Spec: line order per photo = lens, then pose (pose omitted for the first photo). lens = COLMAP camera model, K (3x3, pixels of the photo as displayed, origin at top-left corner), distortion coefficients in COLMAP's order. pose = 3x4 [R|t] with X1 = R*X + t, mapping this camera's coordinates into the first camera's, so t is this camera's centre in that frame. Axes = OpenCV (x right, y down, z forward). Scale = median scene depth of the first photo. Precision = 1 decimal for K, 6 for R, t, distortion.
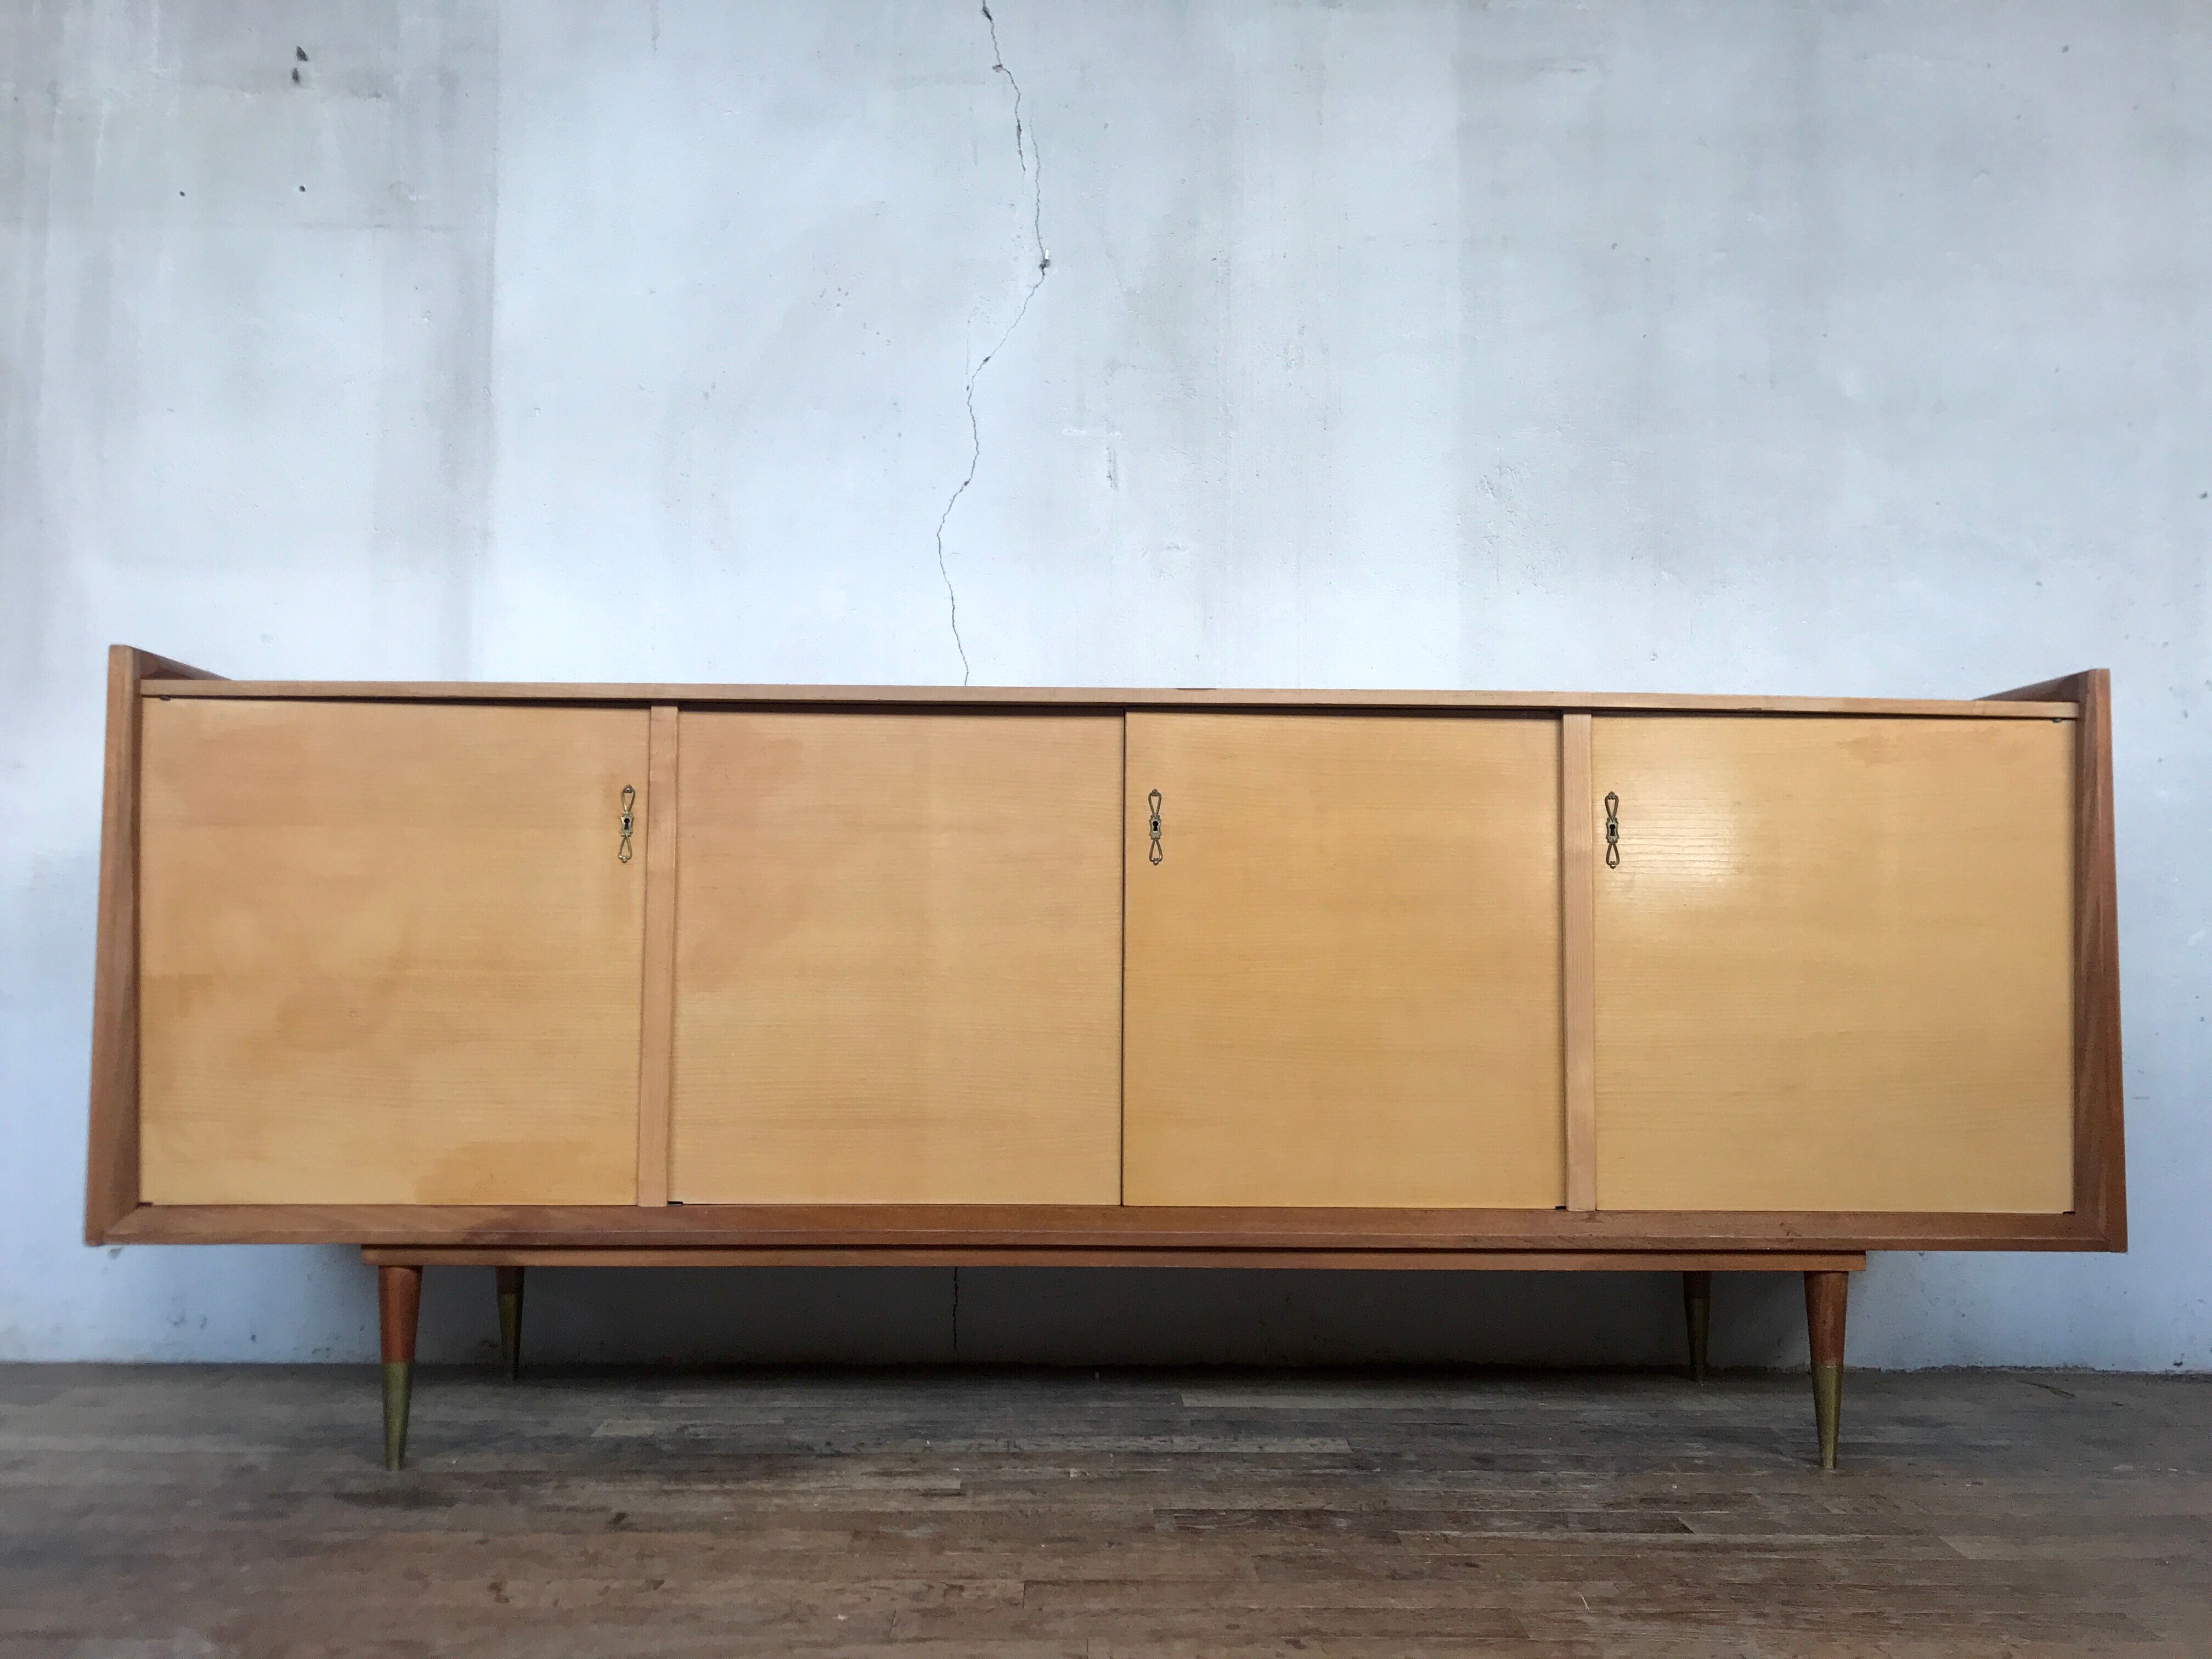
lens RADIAL K [[1806.6, 0, 1106.8], [0, 1806.6, 821.3], [0, 0, 1]] dist [0.020312, 0.008751]
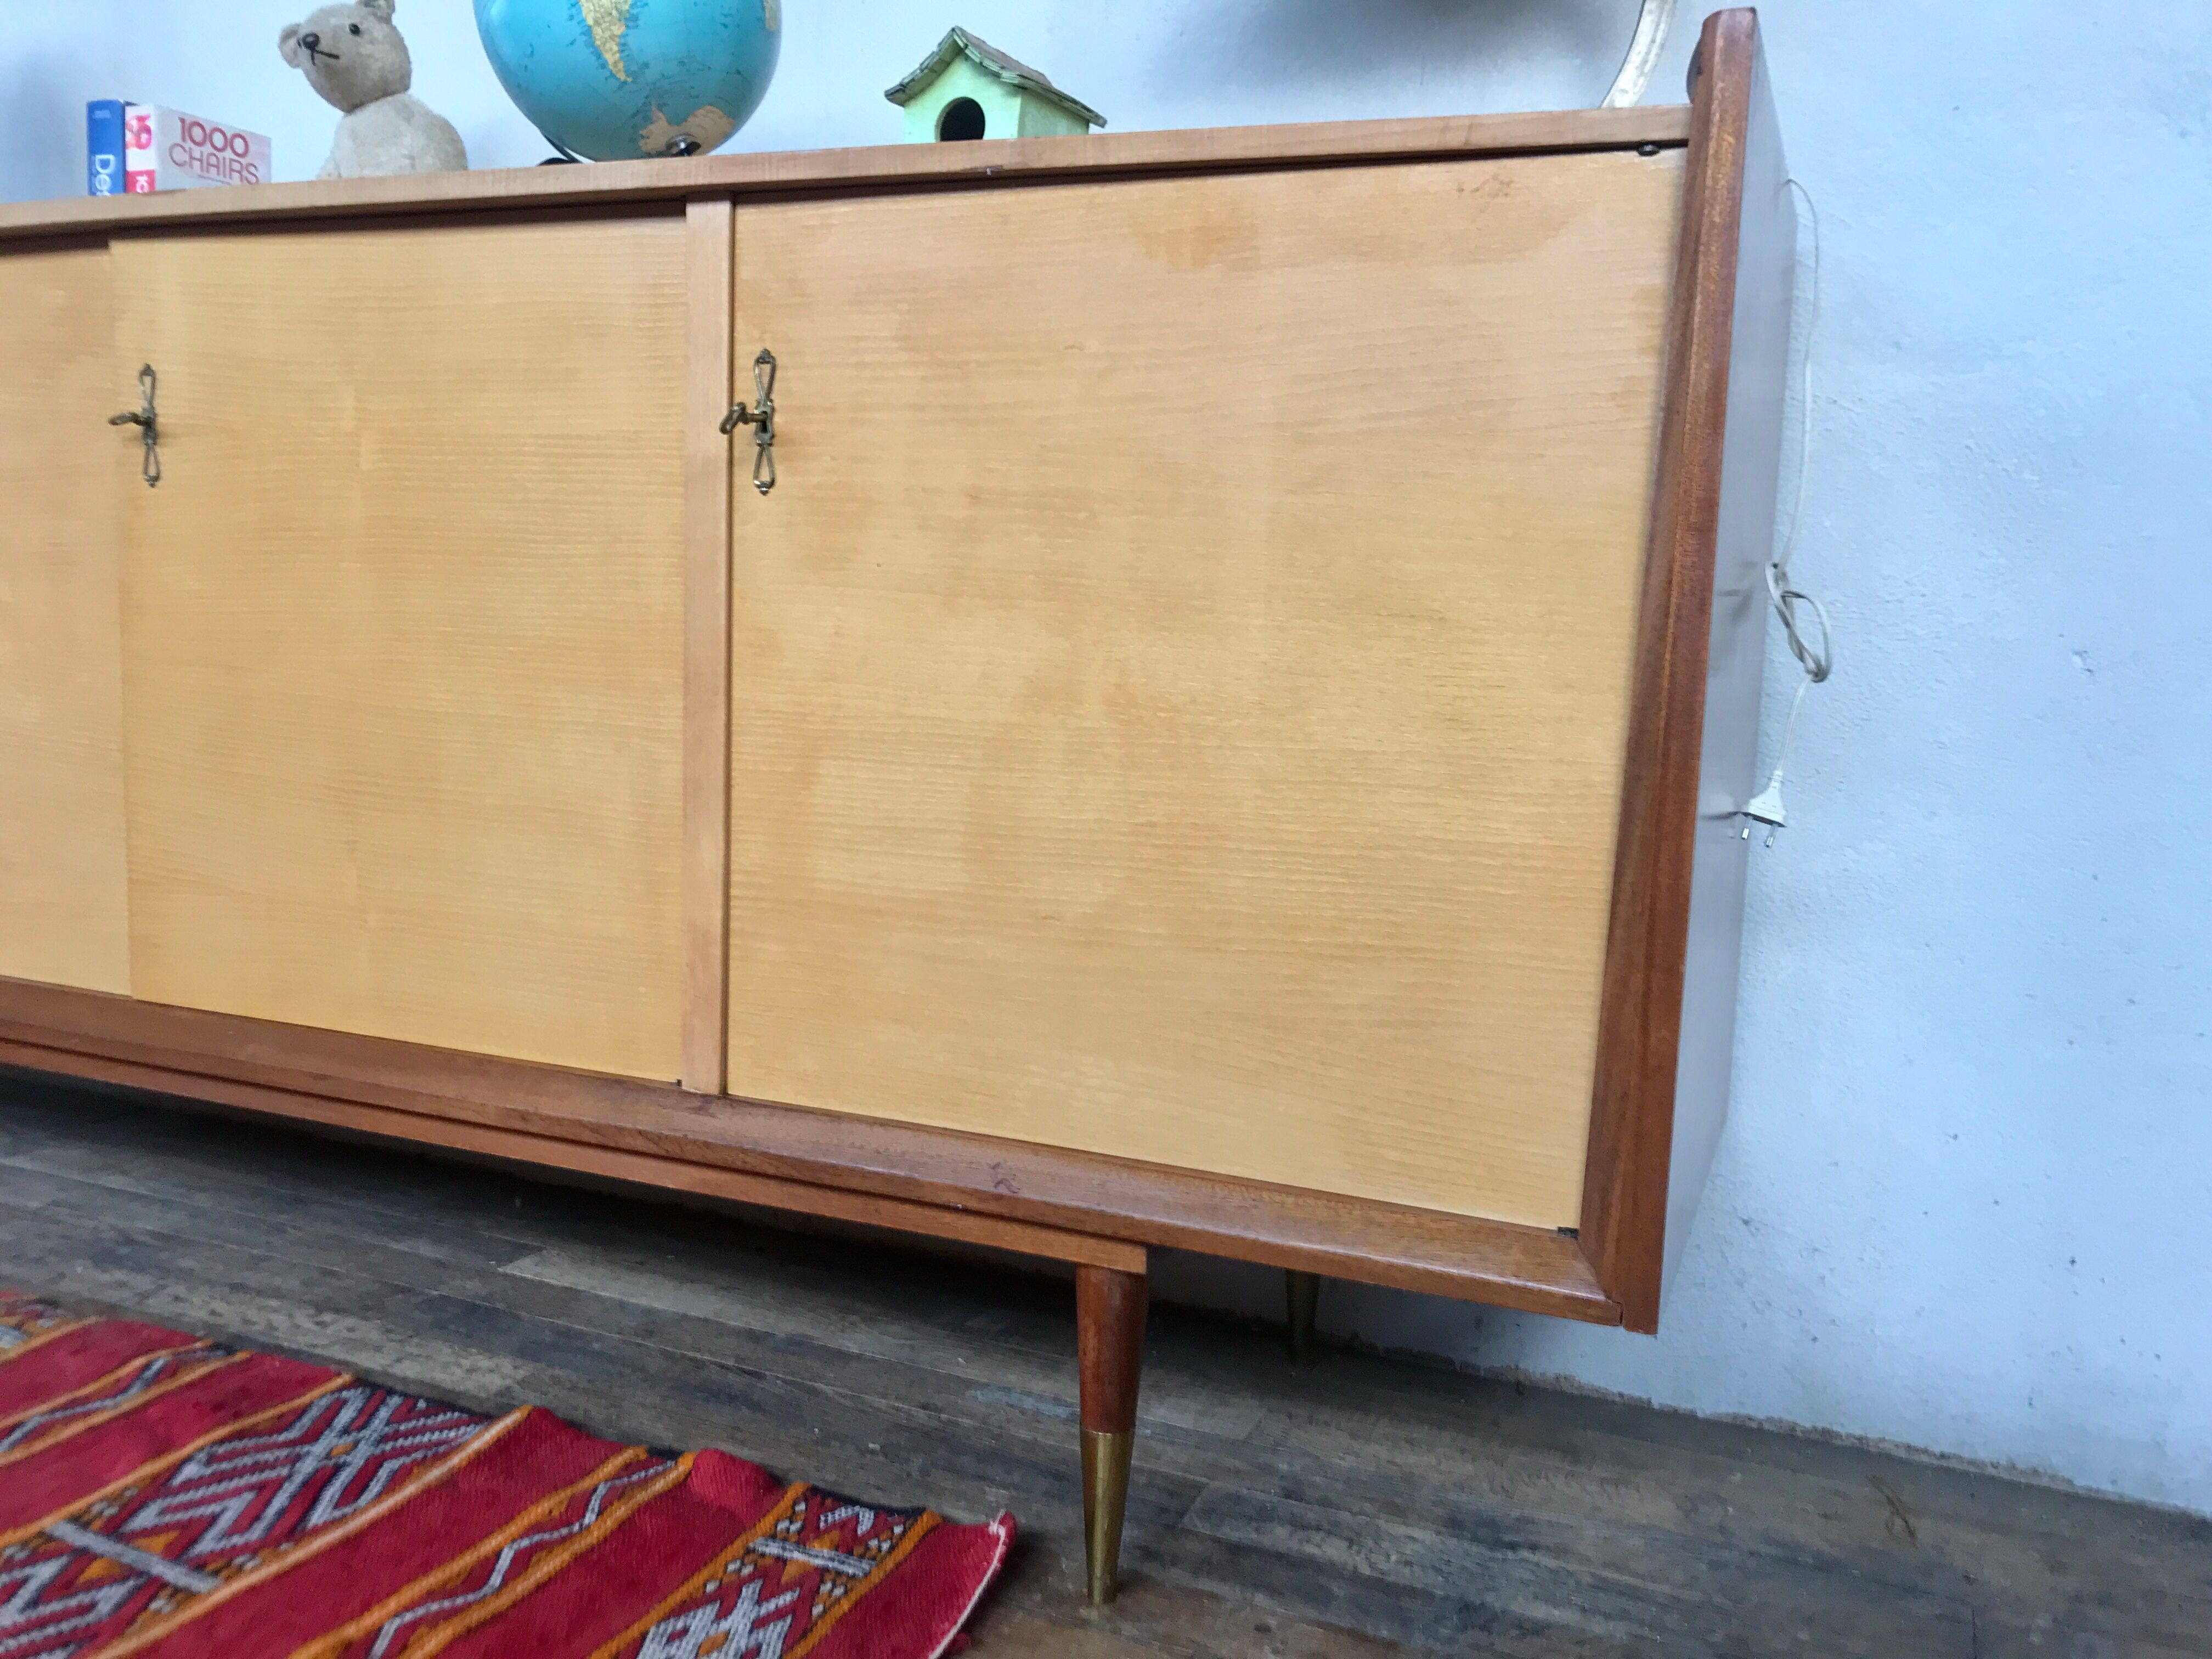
lens RADIAL K [[1806.6, 0, 1115.5], [0, 1806.6, 830.9], [0, 0, 1]] dist [0.020312, 0.008751]
pose [[0.910000, 0.077528, -0.407295, 0.582662], [-0.008275, 0.985562, 0.169112, 0.031632], [0.414526, -0.150521, 0.897503, 0.521456]]
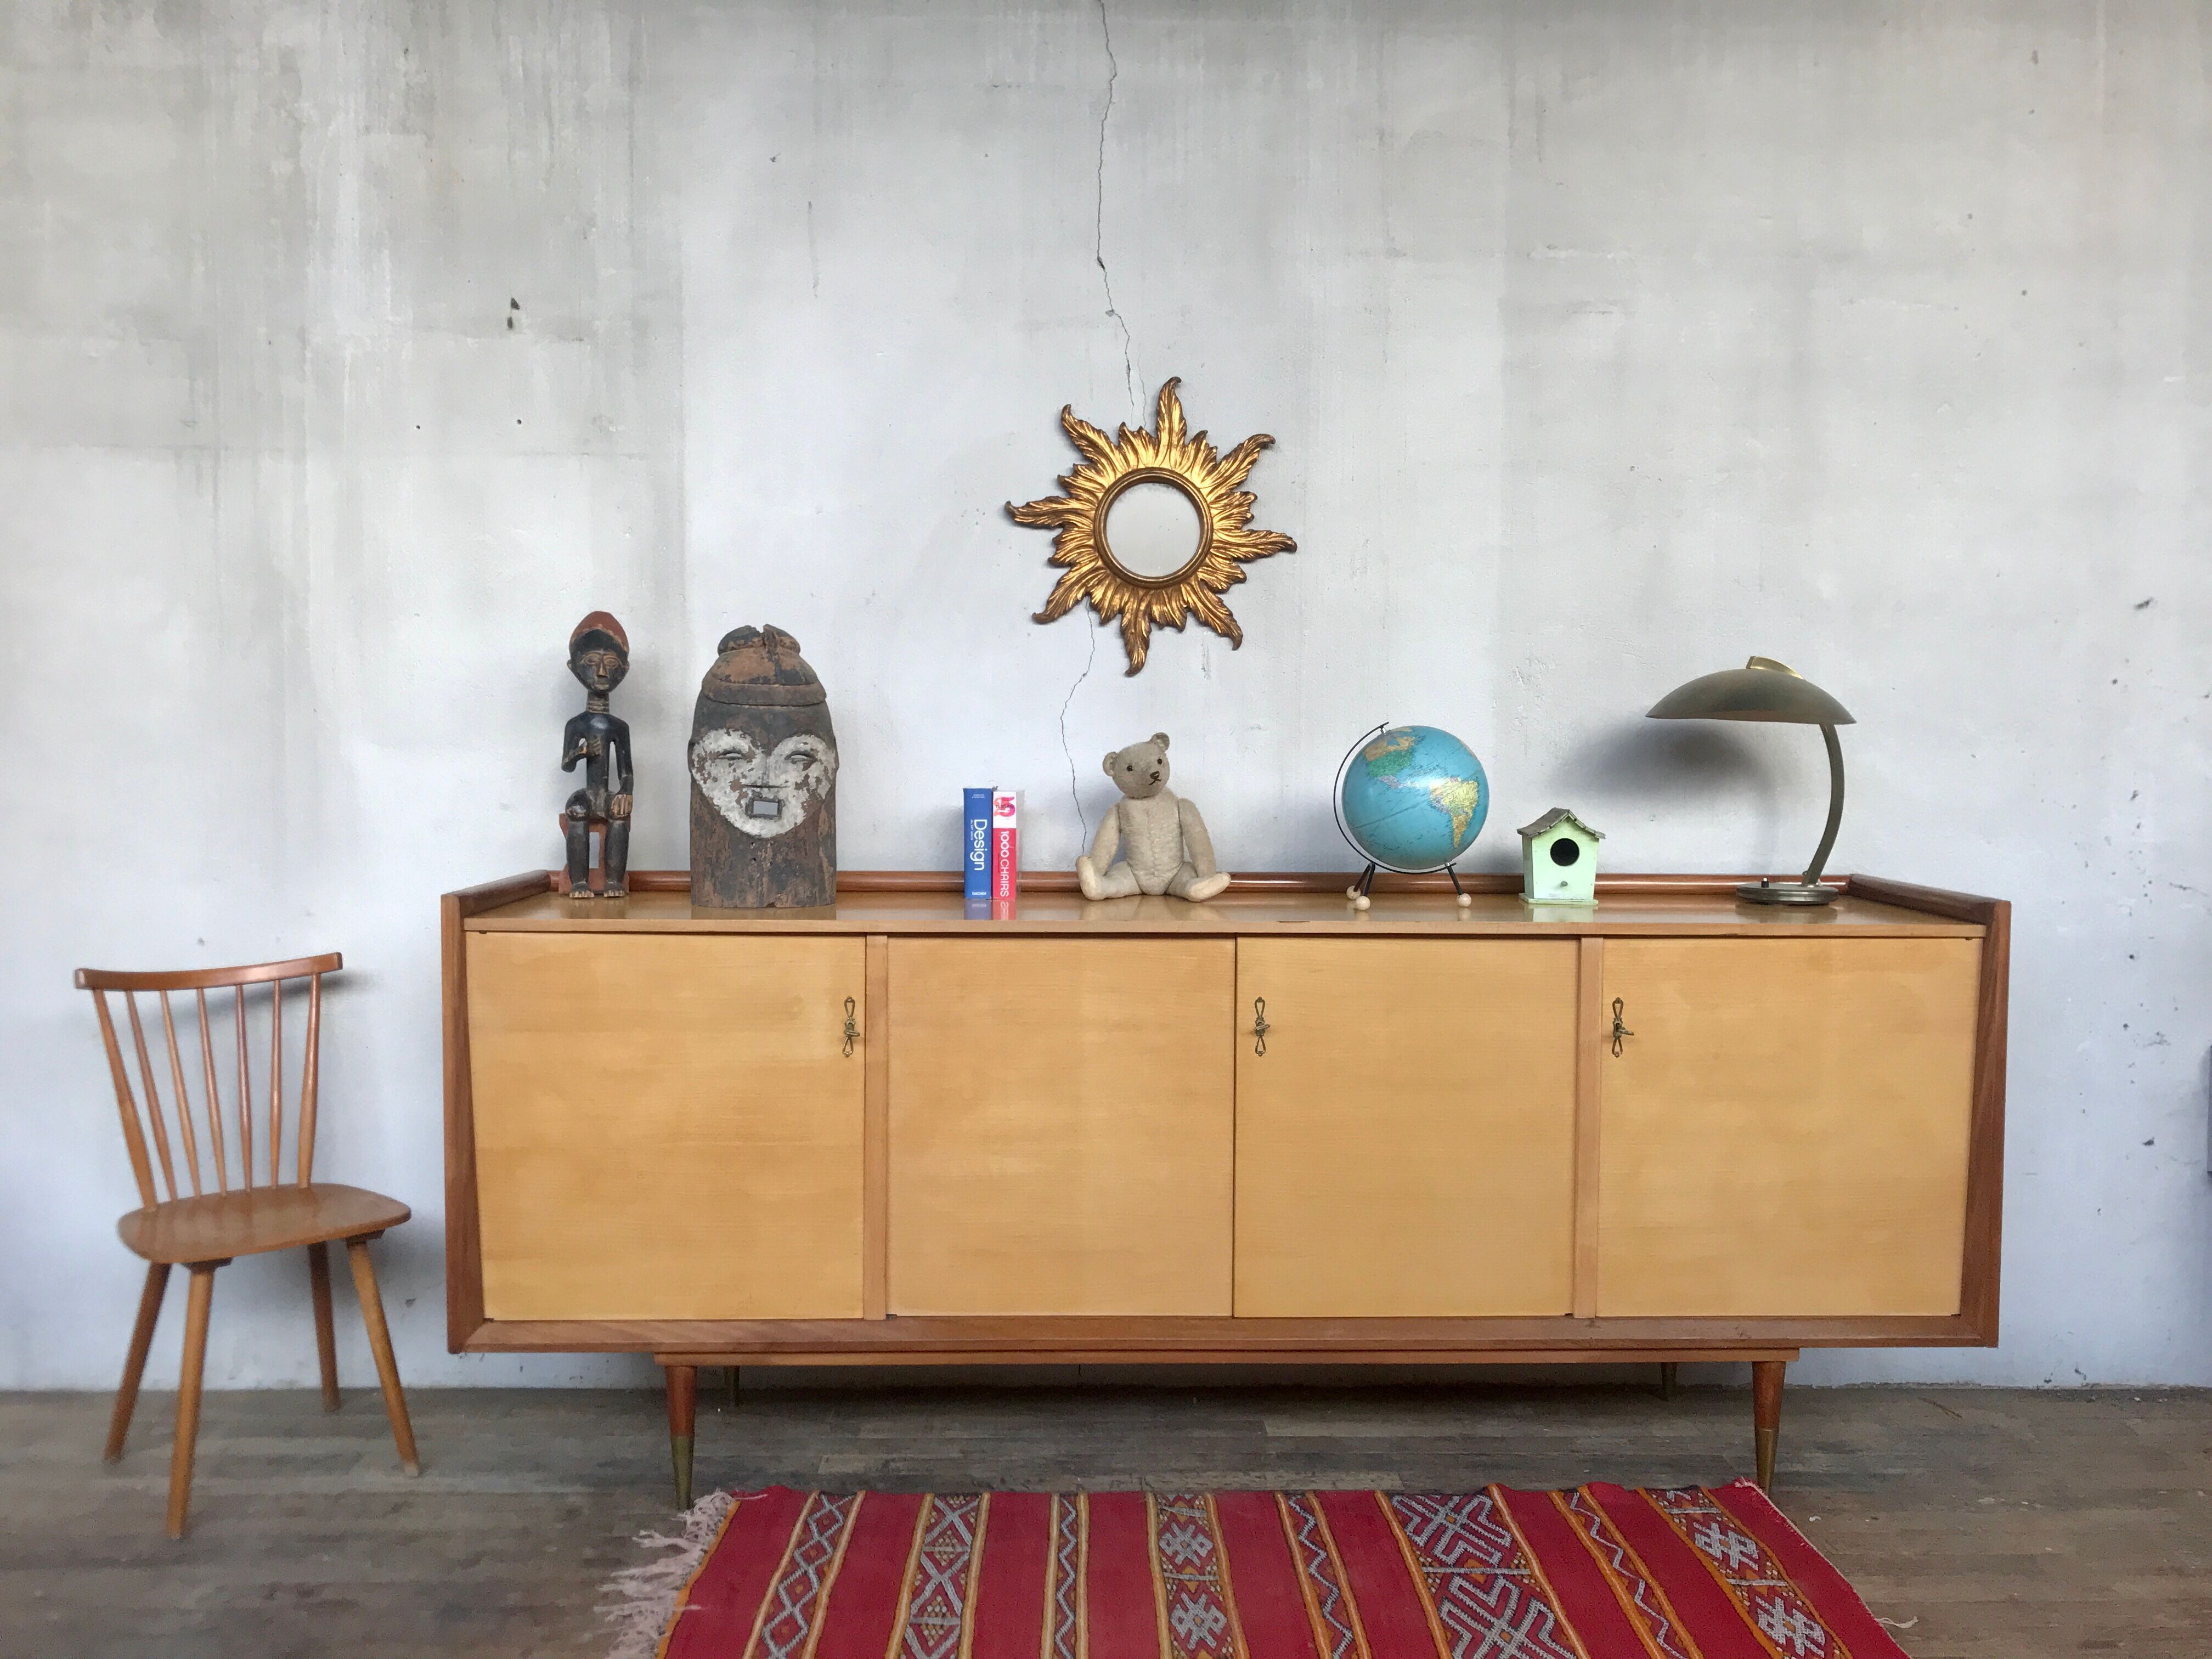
lens RADIAL K [[1806.6, 0, 1110.5], [0, 1806.6, 826.3], [0, 0, 1]] dist [0.020312, 0.008751]
pose [[0.999952, -0.000211, 0.009818, -0.087908], [-0.000933, 0.993205, 0.116371, -0.274489], [-0.009776, -0.116375, 0.993157, -0.240520]]
